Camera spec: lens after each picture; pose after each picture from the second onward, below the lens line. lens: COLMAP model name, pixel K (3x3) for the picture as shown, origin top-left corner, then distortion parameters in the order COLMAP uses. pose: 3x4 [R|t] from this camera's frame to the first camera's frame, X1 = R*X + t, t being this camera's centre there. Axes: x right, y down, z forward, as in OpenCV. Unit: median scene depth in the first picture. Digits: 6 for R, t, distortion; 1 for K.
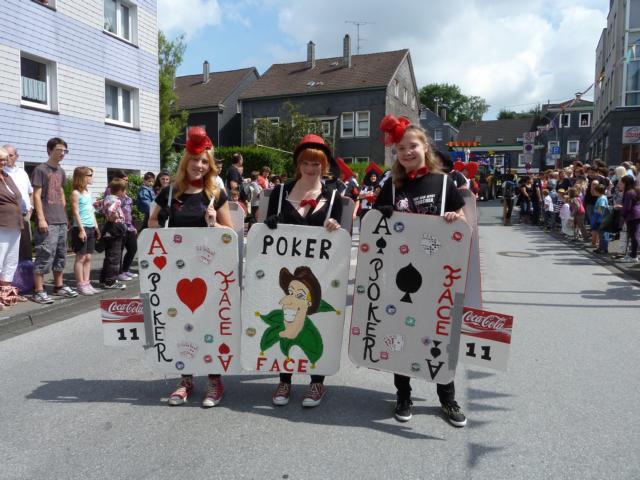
lens RADIAL K [[489.5, 0, 318.0], [0, 489.5, 238.6], [0, 0, 1]] dist [-0.012483, -0.002451]
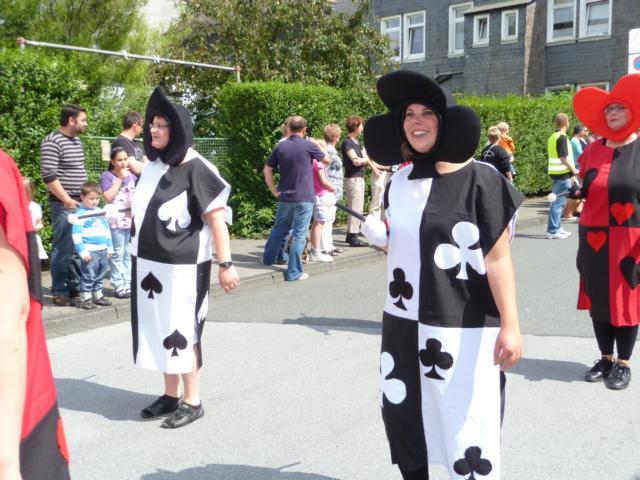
lens RADIAL K [[761.5, 0, 321.5], [0, 761.5, 237.2], [0, 0, 1]] dist [-0.014011, 0.000000]
pose [[0.929945, 0.027705, -0.366654, 0.113651], [-0.024401, 0.999609, 0.013642, -0.030597], [0.366889, -0.003740, 0.930257, 0.261498]]
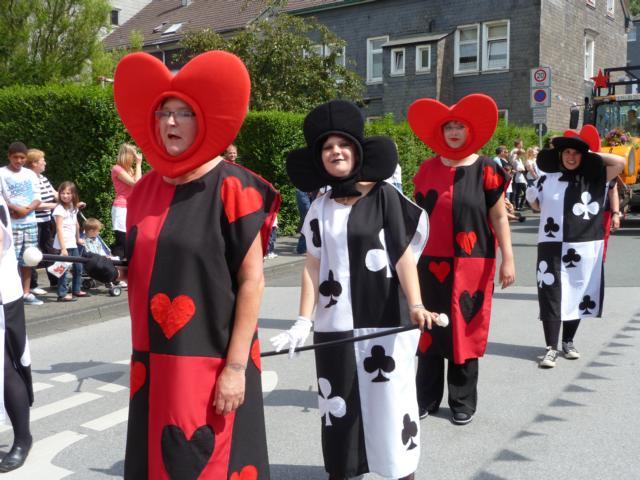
lens RADIAL K [[761.5, 0, 317.7], [0, 761.5, 240.2], [0, 0, 1]] dist [-0.014011, 0.000000]
pose [[0.974628, 0.011581, -0.223531, 0.086381], [-0.013489, 0.999884, -0.007014, -0.022165], [0.223424, 0.009851, 0.974672, 0.176706]]
